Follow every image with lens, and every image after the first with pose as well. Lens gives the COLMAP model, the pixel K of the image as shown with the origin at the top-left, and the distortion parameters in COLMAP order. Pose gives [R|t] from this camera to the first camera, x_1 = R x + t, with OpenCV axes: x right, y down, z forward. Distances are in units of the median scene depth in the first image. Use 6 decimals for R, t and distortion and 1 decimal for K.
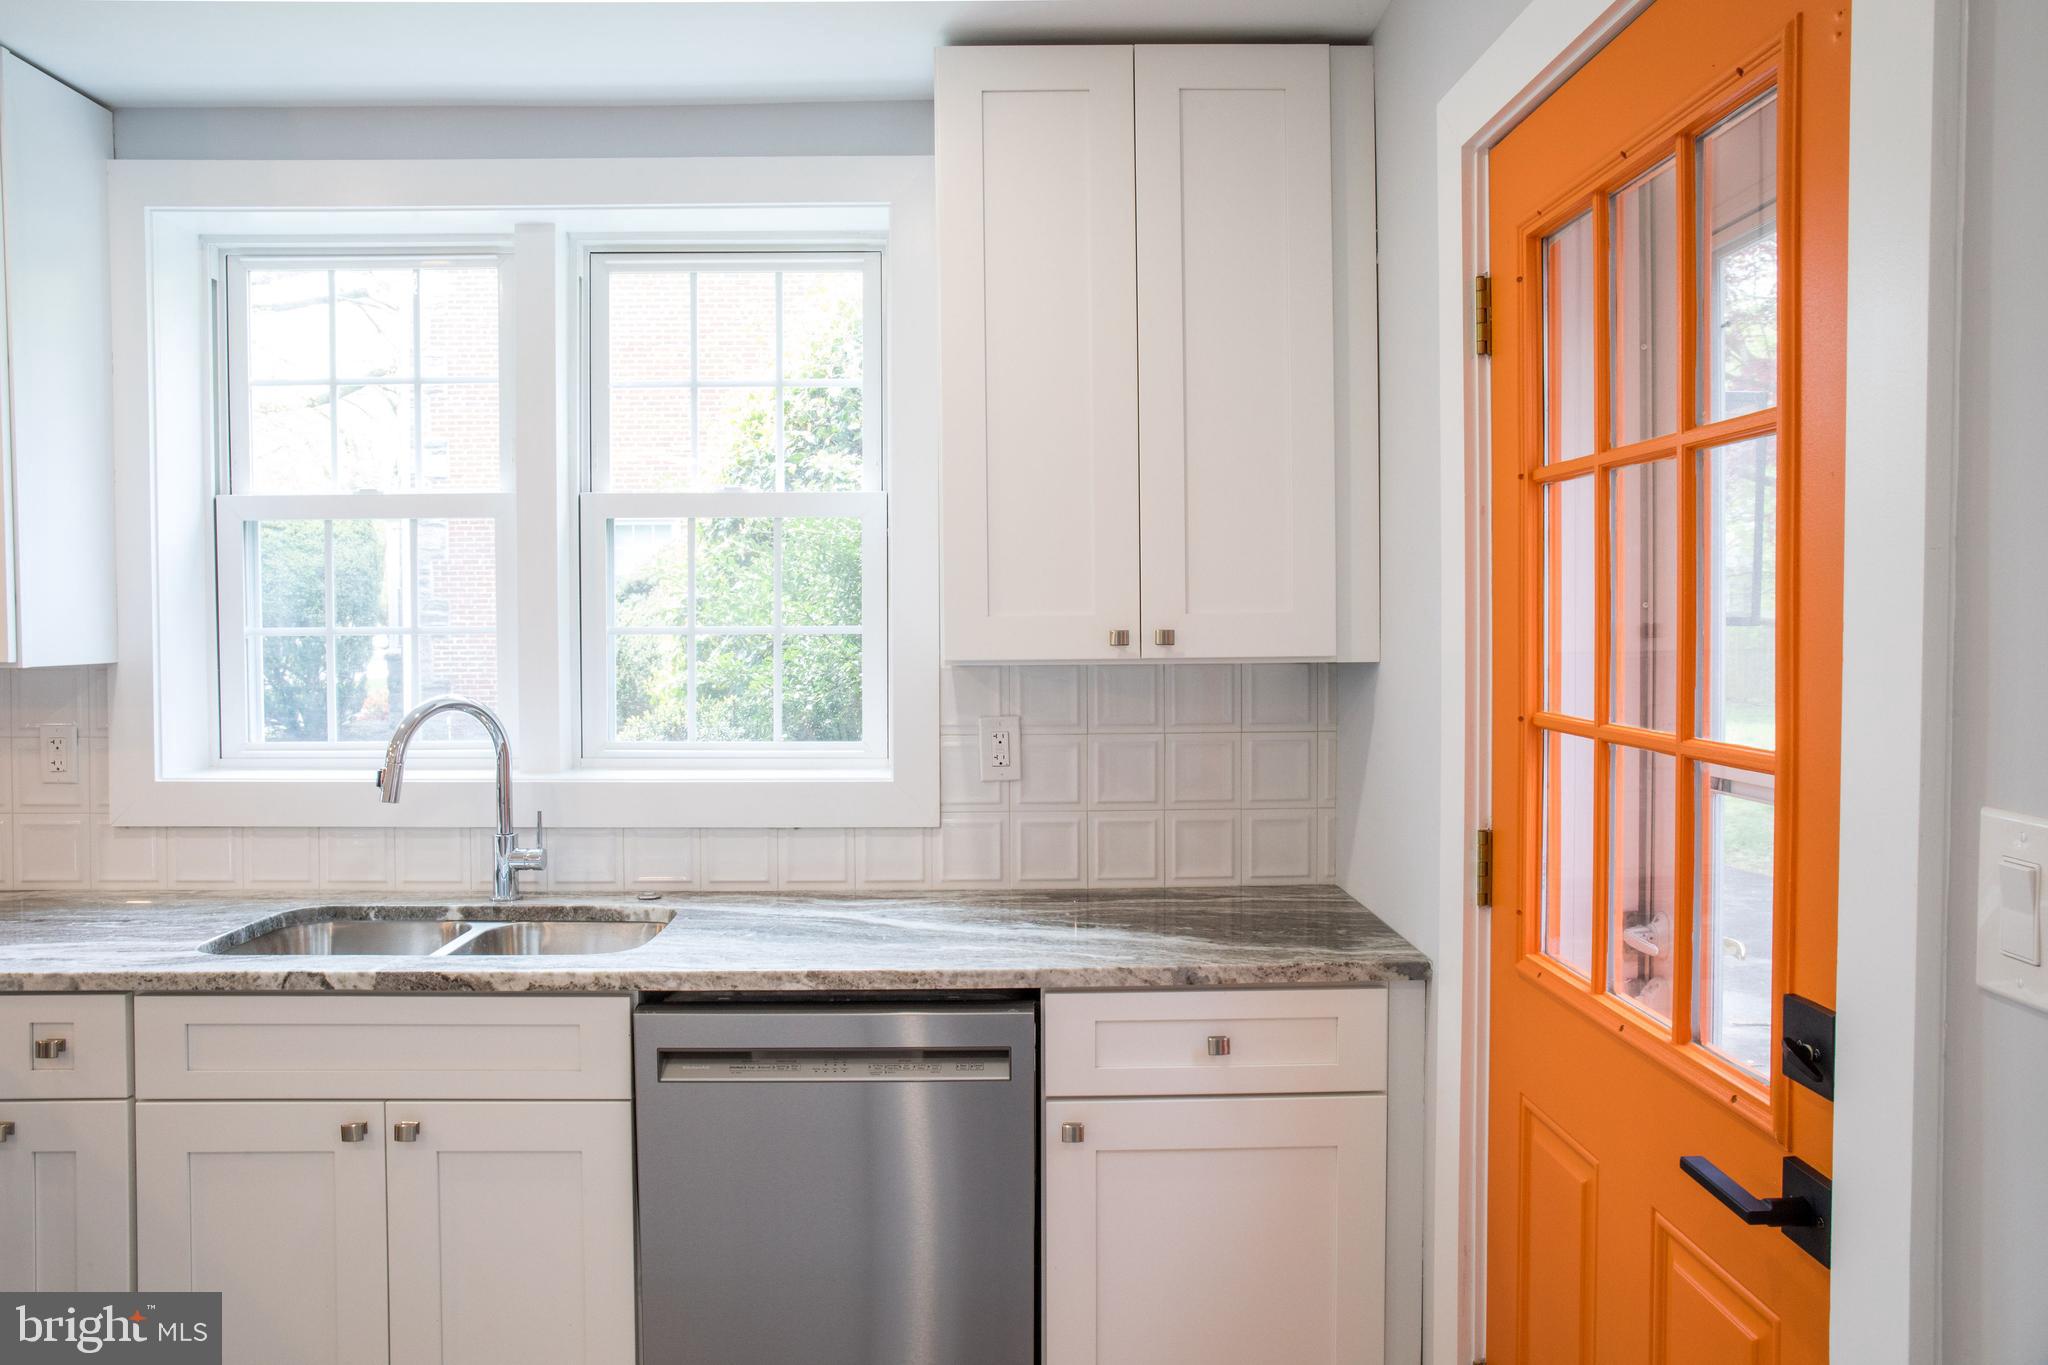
lens RADIAL K [[1390.2, 0, 1023.3], [0, 1390.2, 671.8], [0, 0, 1]] dist [-0.096485, 0.089597]
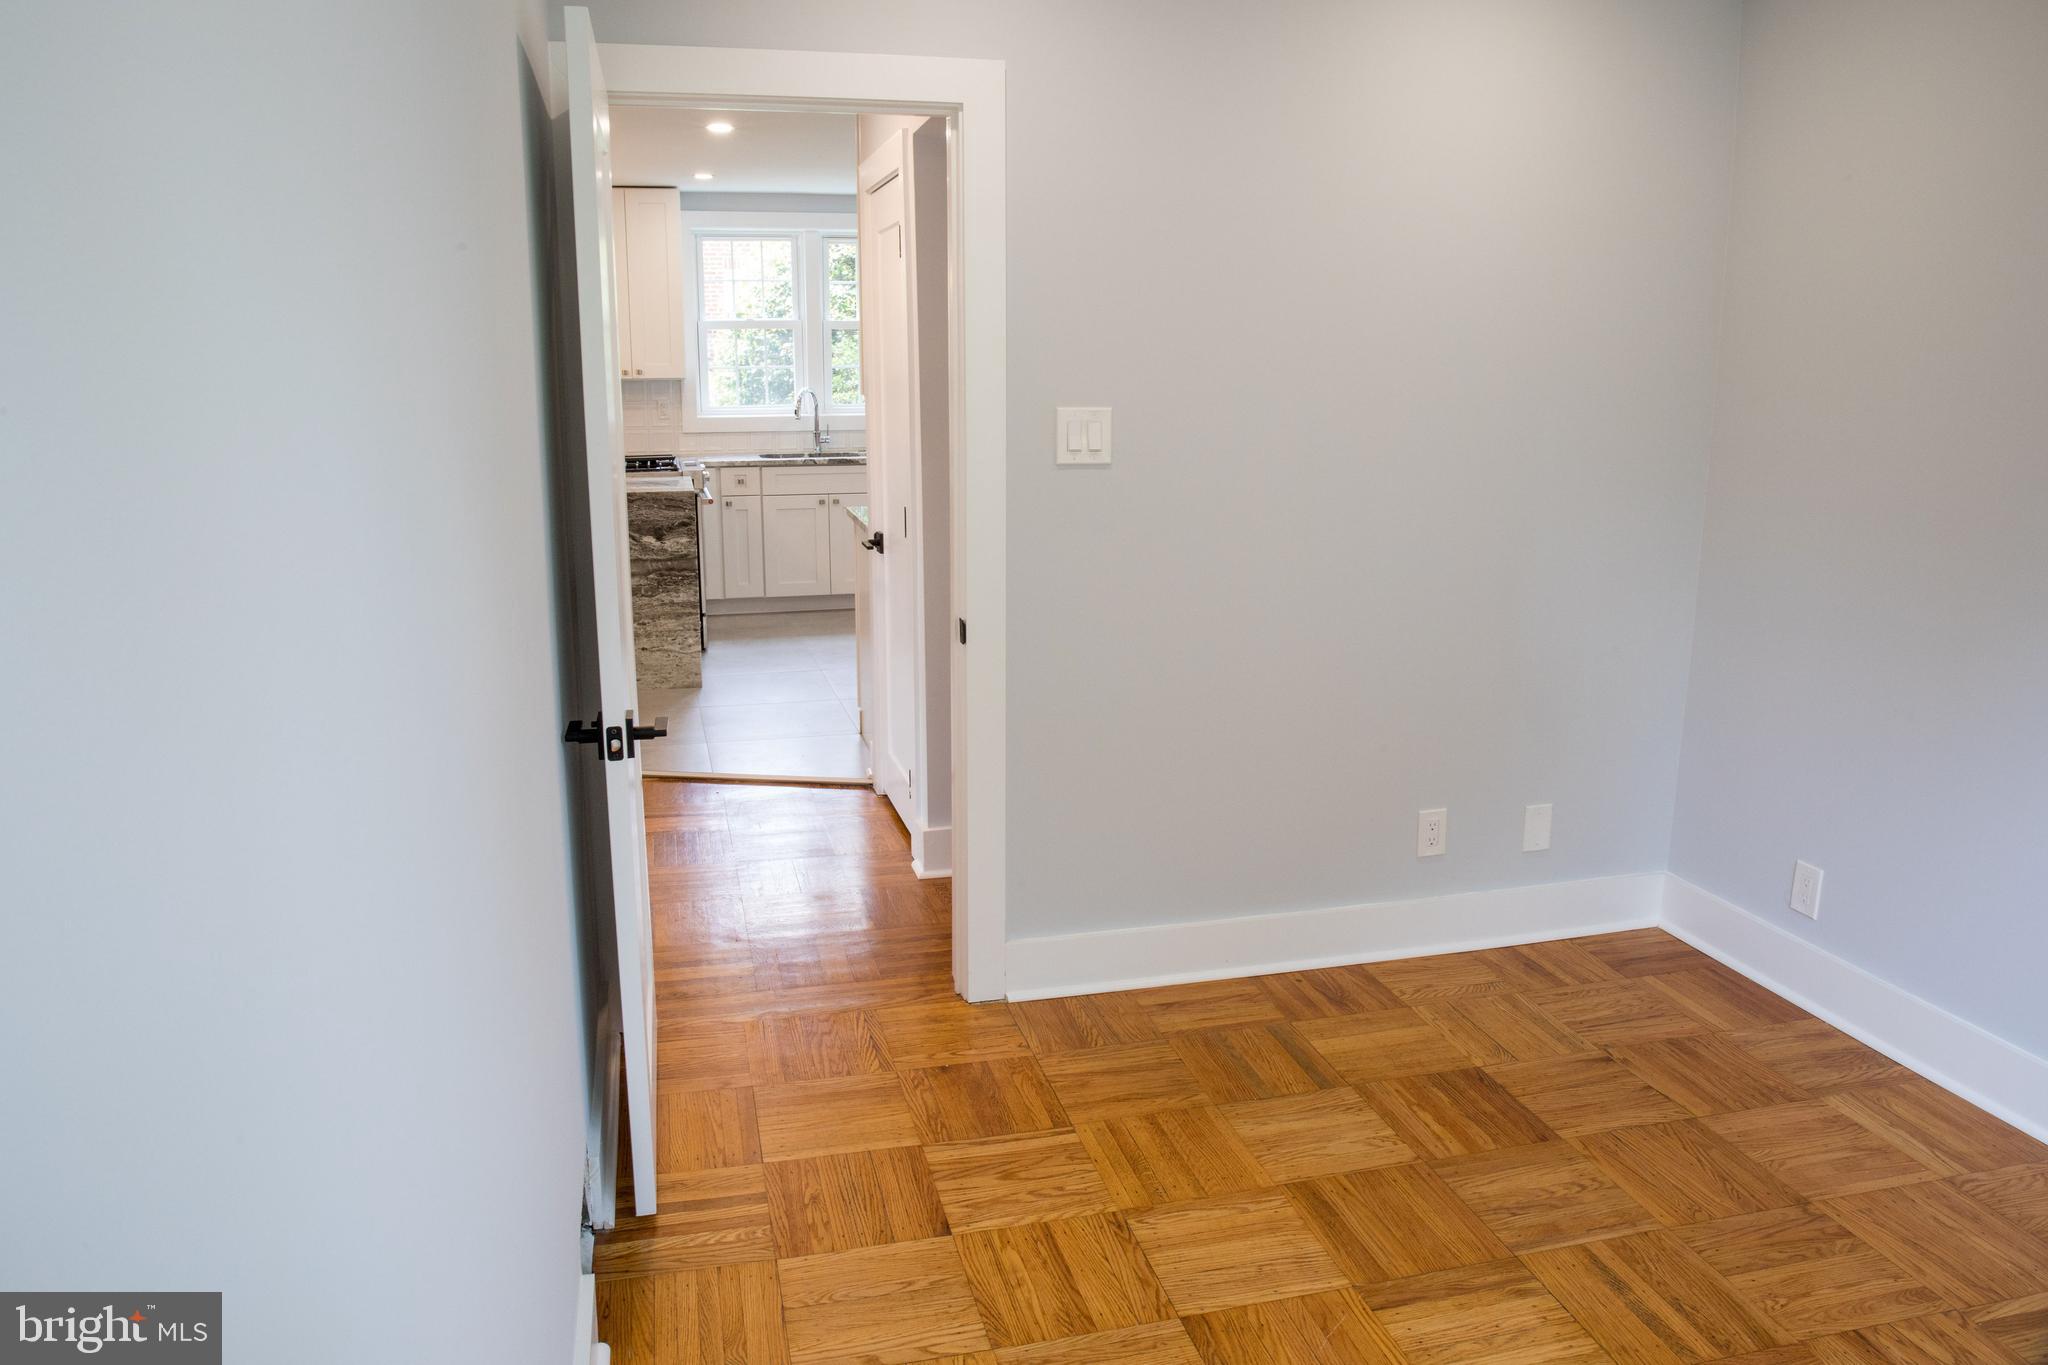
lens RADIAL K [[1411.6, 0, 1016.9], [0, 1411.6, 661.1], [0, 0, 1]] dist [-0.119396, 0.104174]
pose [[0.974712, -0.047589, 0.218338, -0.736696], [0.007107, 0.983168, 0.182563, 0.056284], [-0.223351, -0.176395, 0.958644, -2.580392]]
